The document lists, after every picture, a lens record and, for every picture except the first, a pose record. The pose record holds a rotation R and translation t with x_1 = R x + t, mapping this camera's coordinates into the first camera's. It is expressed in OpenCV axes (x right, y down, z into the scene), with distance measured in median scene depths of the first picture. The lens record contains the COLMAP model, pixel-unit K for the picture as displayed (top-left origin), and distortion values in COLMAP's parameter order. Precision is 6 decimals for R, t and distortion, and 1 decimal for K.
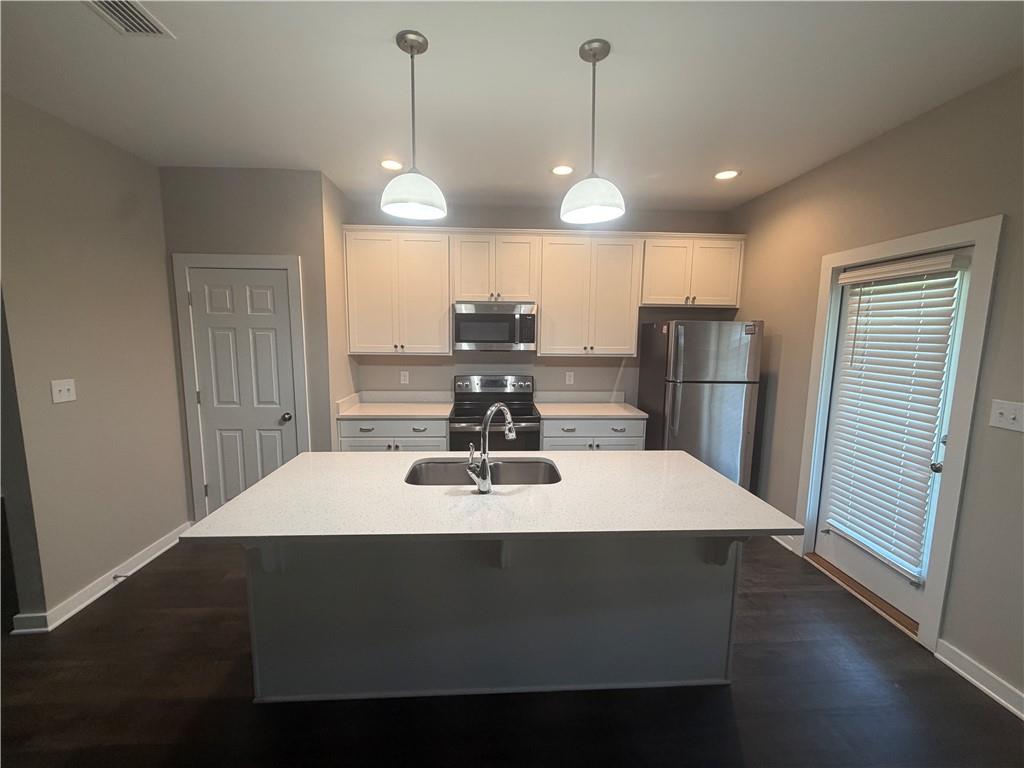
lens RADIAL K [[412.1, 0, 510.3], [0, 412.1, 384.2], [0, 0, 1]] dist [-0.002255, -0.000025]
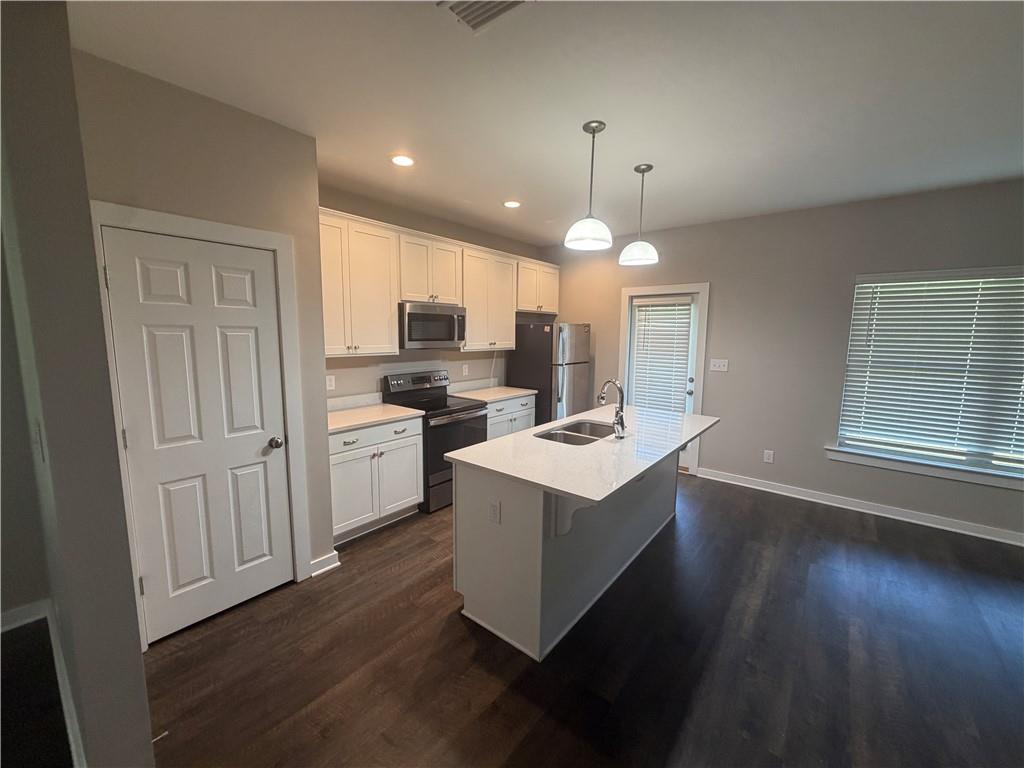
lens RADIAL K [[412.1, 0, 509.8], [0, 412.1, 383.9], [0, 0, 1]] dist [-0.002255, -0.000025]
pose [[0.663552, -0.097577, 0.741739, -0.764217], [0.092516, 0.994550, 0.048071, -0.024348], [-0.742388, 0.036725, 0.668963, 0.148309]]
